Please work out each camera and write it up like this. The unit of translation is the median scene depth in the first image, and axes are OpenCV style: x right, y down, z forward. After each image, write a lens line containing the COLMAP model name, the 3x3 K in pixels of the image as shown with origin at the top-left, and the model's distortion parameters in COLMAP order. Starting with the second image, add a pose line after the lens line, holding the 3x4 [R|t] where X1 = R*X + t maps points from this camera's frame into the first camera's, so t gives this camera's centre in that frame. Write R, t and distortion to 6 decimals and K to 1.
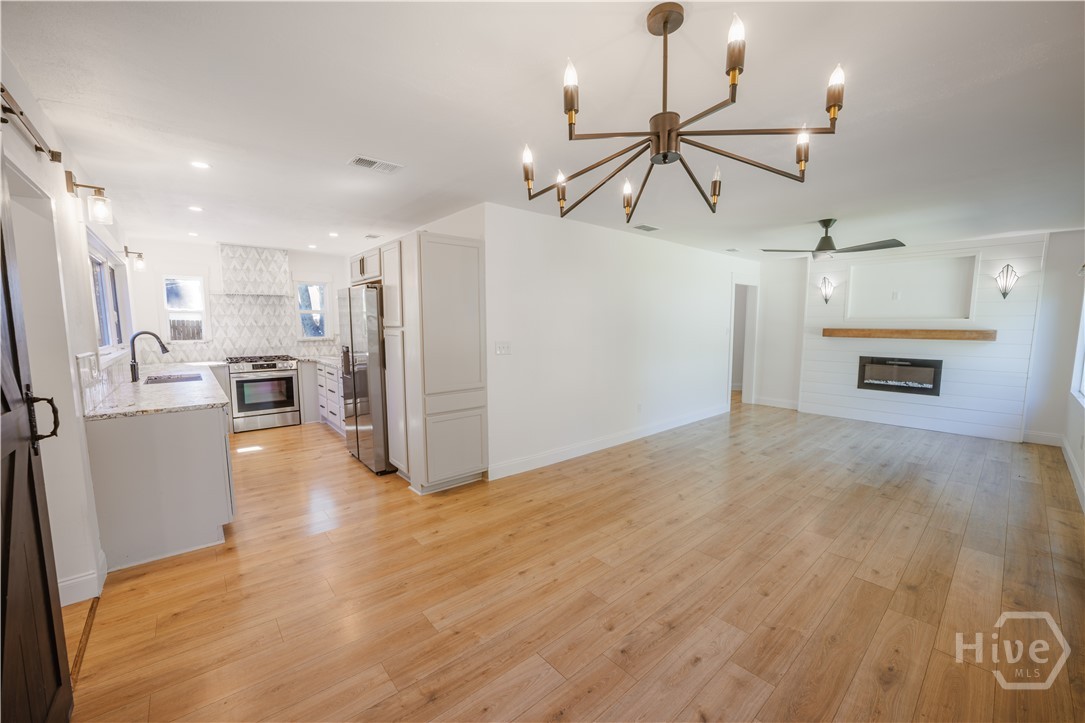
lens RADIAL K [[418.9, 0, 547.5], [0, 418.9, 367.3], [0, 0, 1]] dist [-0.003093, -0.000147]
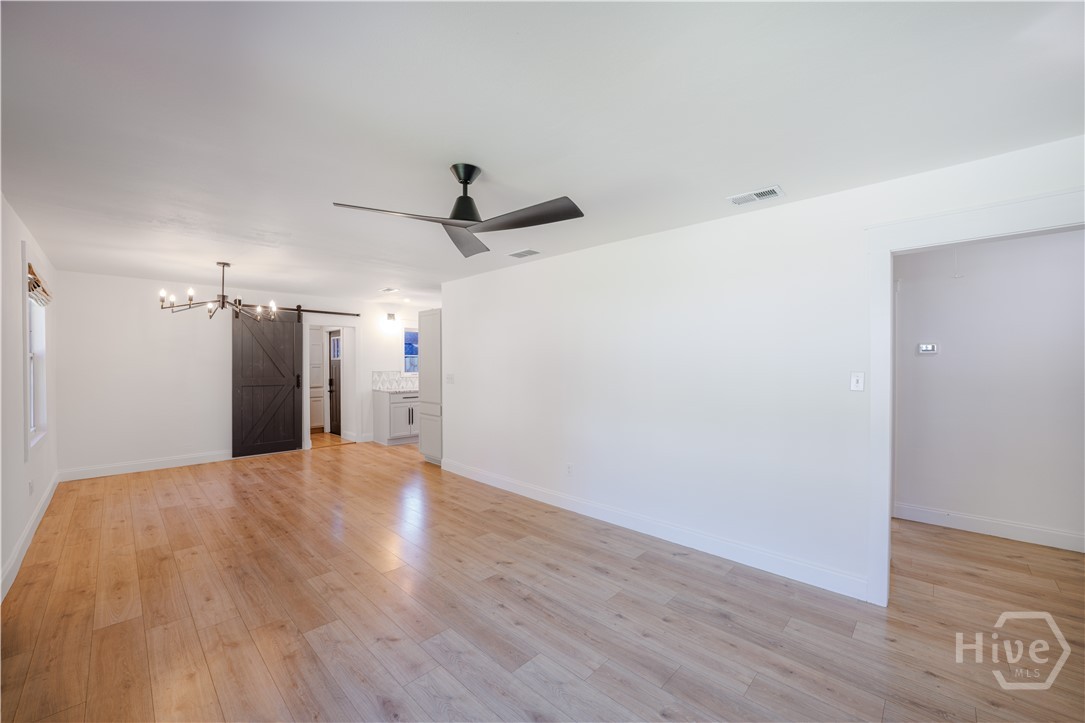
lens RADIAL K [[418.9, 0, 546.8], [0, 418.9, 363.6], [0, 0, 1]] dist [-0.003093, -0.000147]
pose [[0.078537, -0.004197, -0.996902, 1.338517], [-0.101871, 0.994723, -0.012213, -0.114235], [0.991693, 0.102514, 0.077695, 1.191340]]
